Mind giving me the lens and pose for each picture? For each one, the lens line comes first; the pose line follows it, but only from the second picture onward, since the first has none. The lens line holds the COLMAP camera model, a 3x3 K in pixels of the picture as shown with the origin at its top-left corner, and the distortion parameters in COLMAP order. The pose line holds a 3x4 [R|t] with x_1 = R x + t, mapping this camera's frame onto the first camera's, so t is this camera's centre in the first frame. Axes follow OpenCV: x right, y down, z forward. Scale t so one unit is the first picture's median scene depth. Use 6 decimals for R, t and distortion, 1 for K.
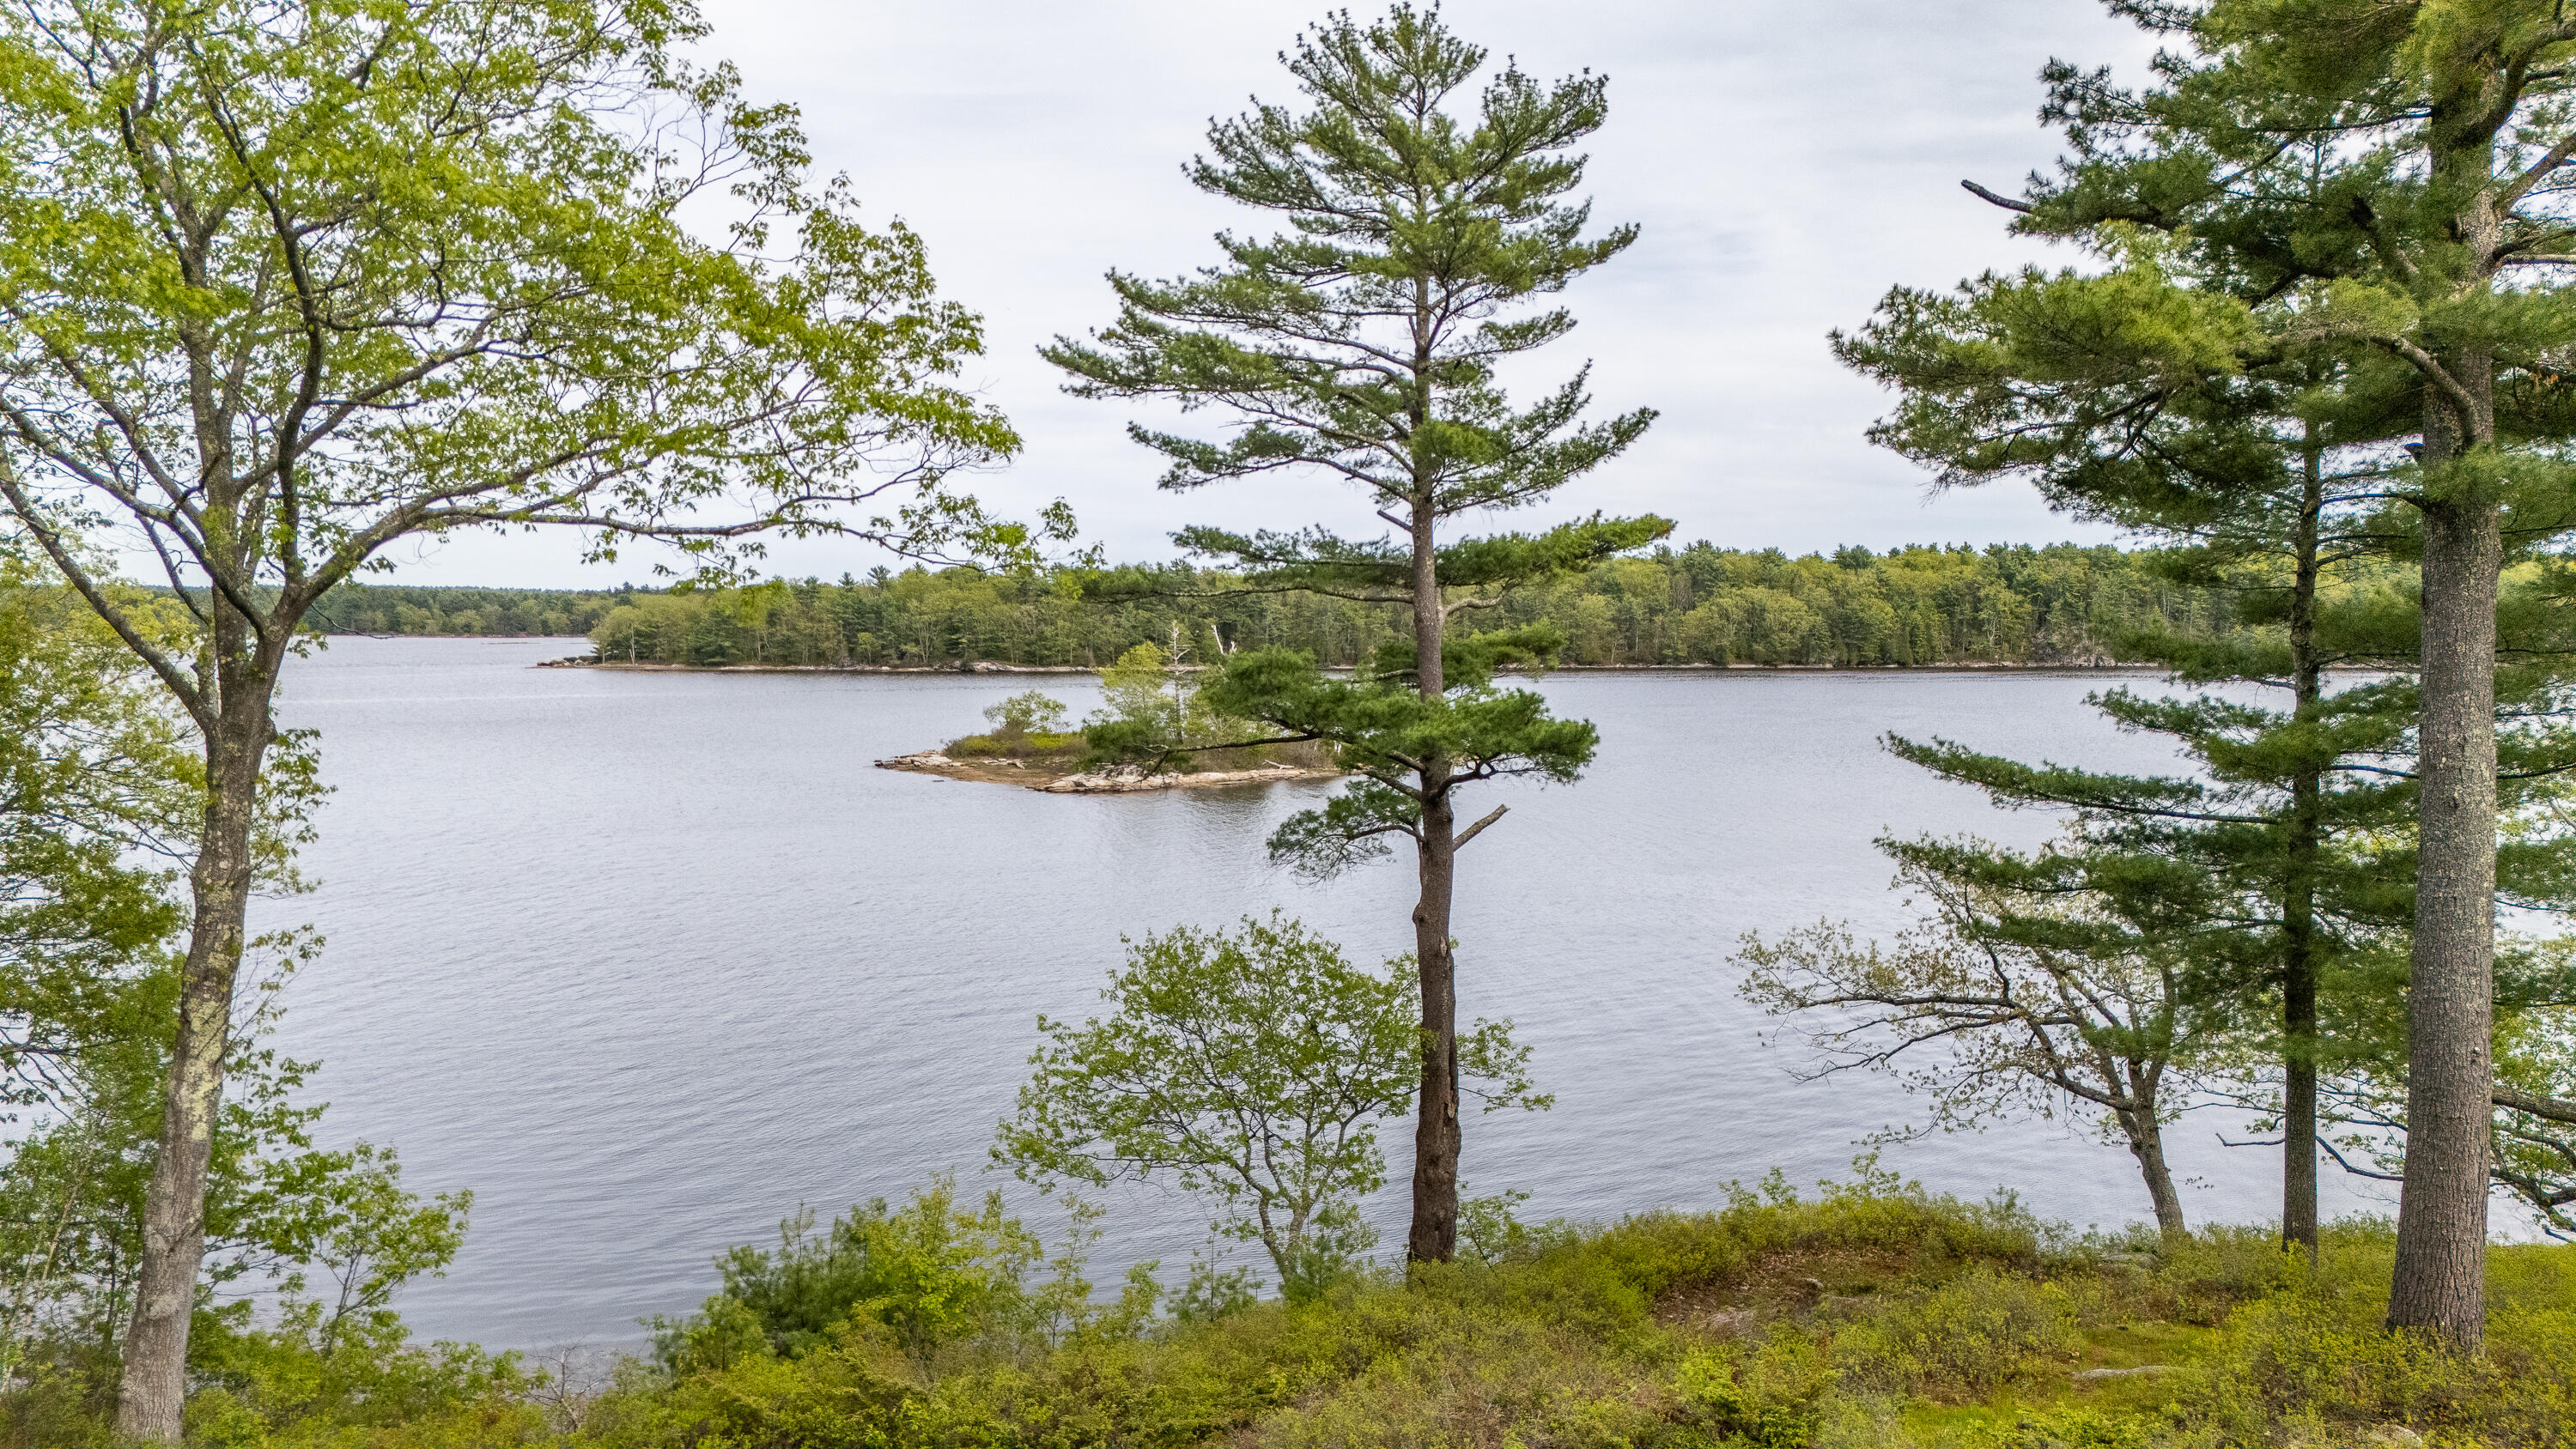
lens RADIAL K [[1858.3, 0, 1284.6], [0, 1858.3, 727.8], [0, 0, 1]] dist [0.060317, -0.049011]
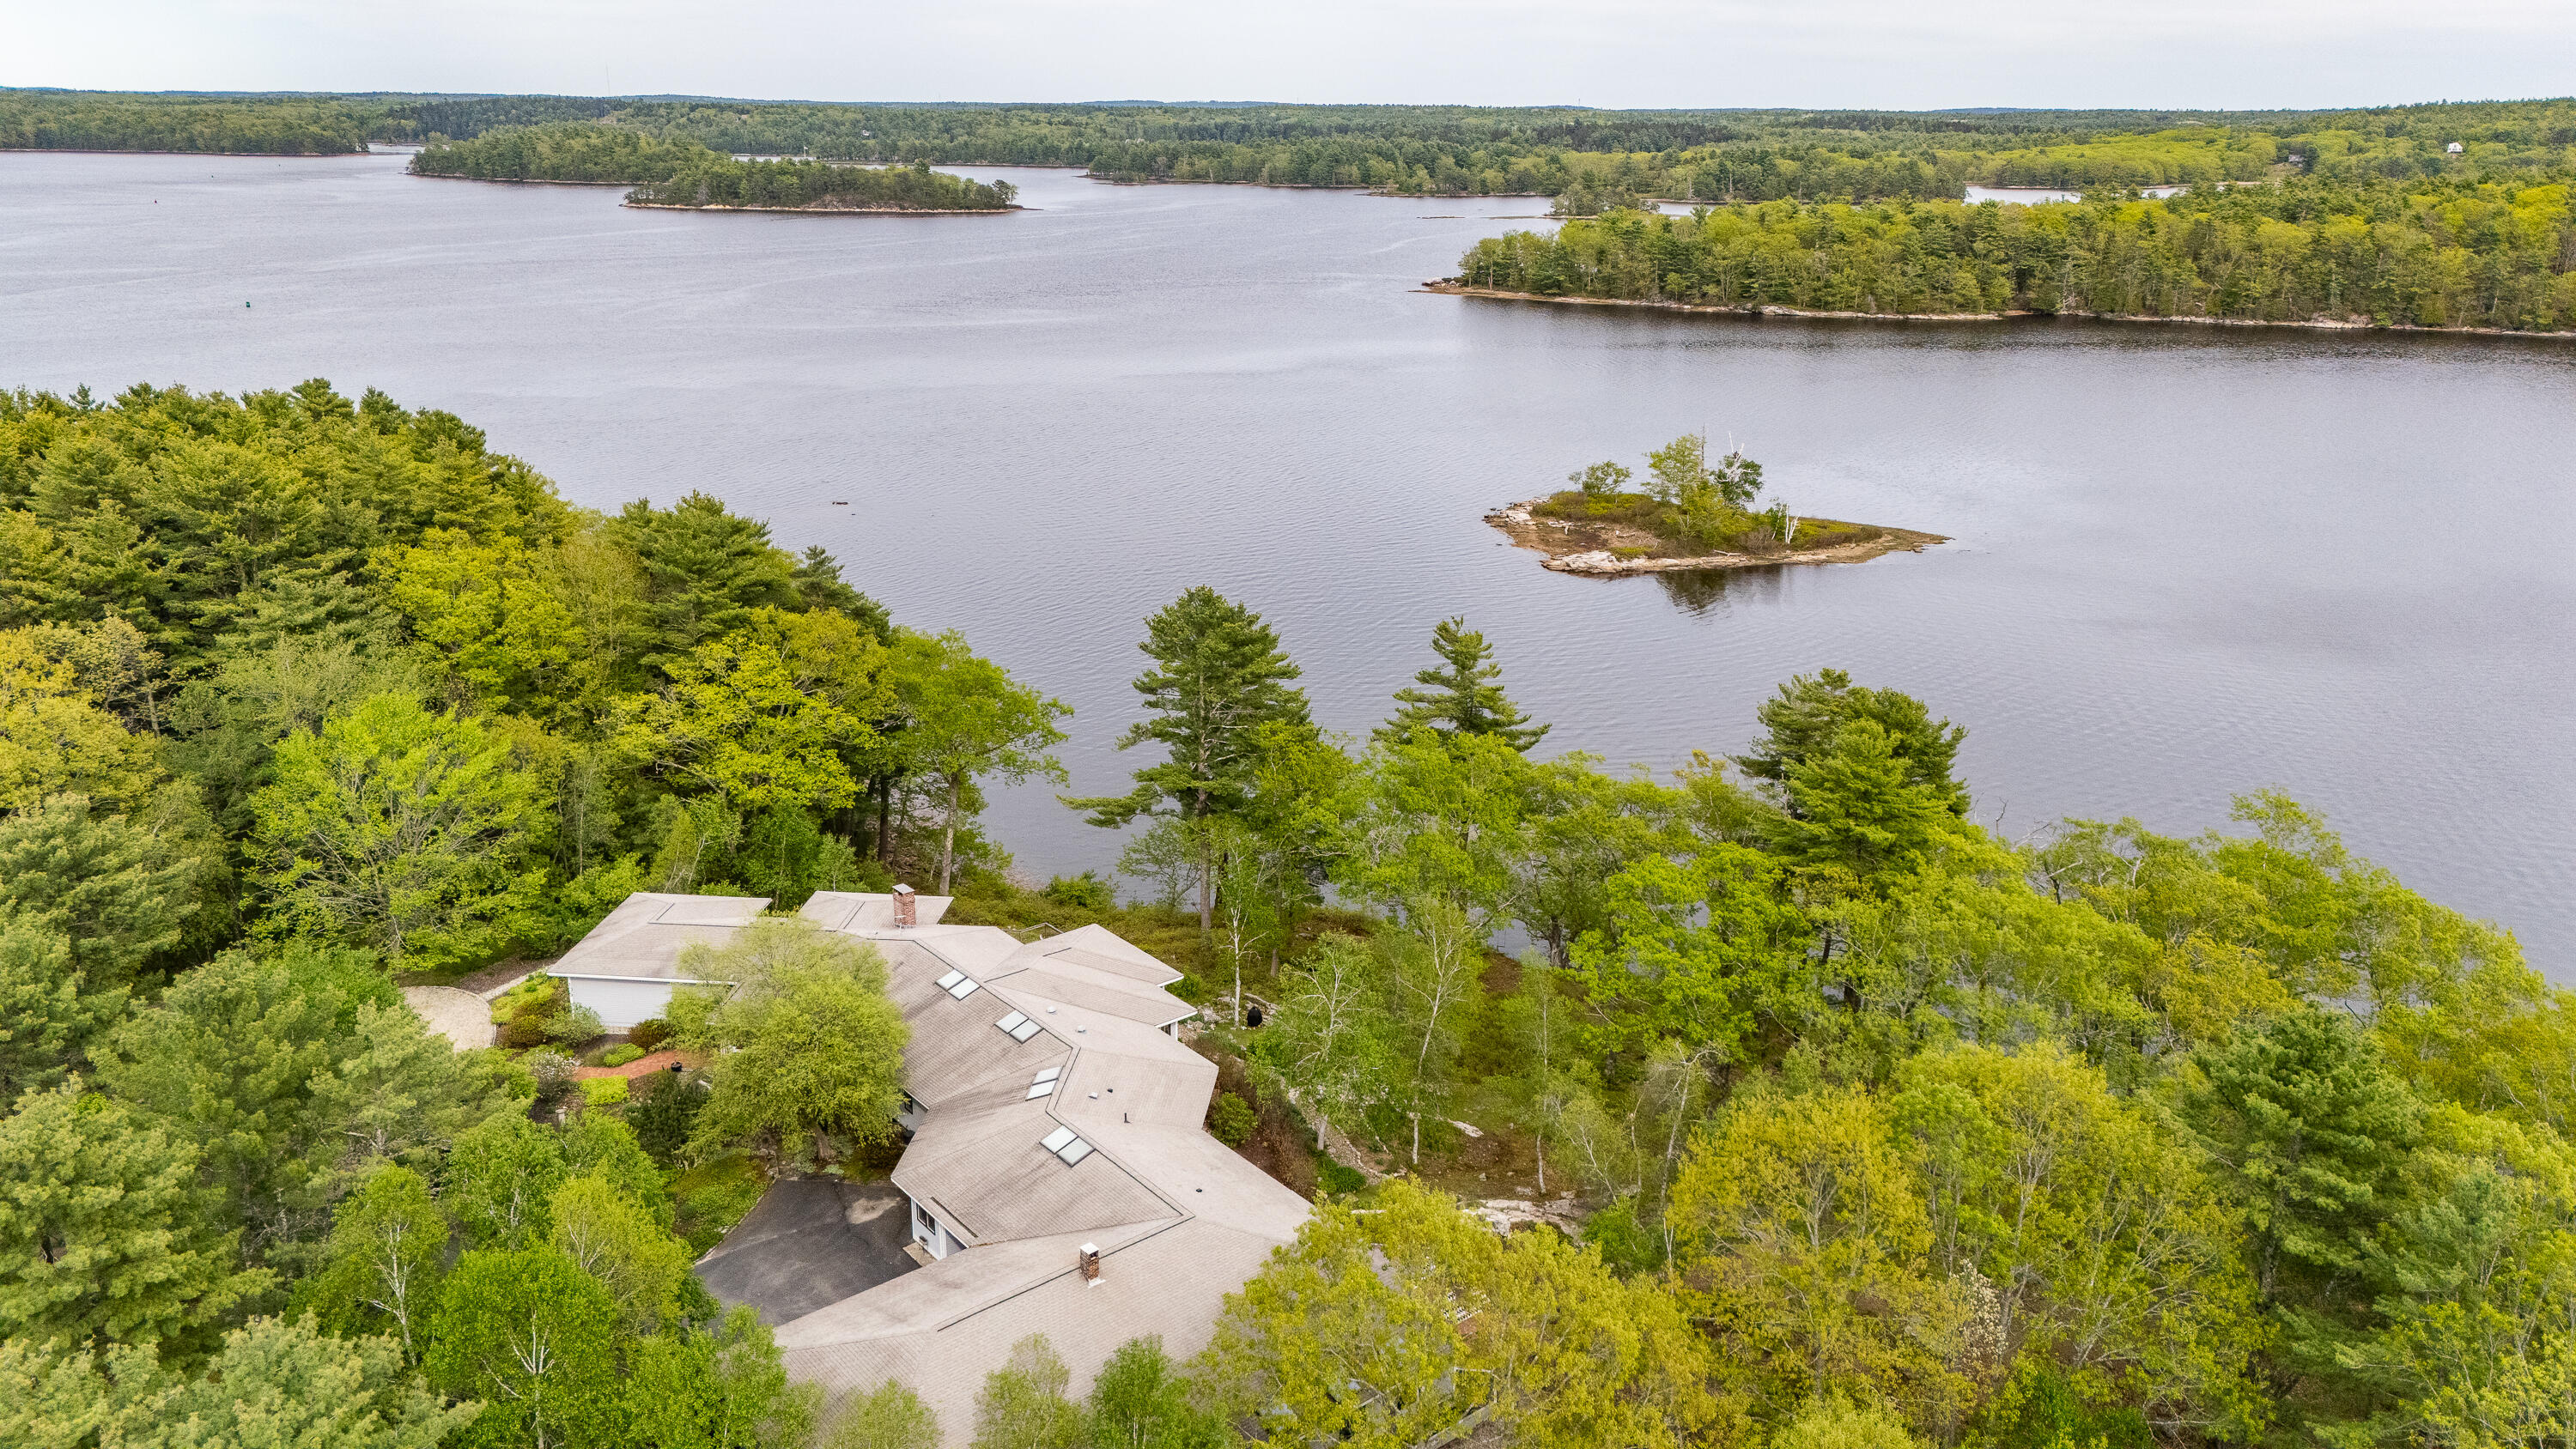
lens RADIAL K [[1858.3, 0, 1284.6], [0, 1858.3, 727.8], [0, 0, 1]] dist [0.060317, -0.049011]
pose [[0.874347, 0.158473, -0.458699, 0.139095], [-0.033793, 0.962769, 0.268206, -0.082238], [0.484124, -0.219005, 0.847149, -0.157875]]
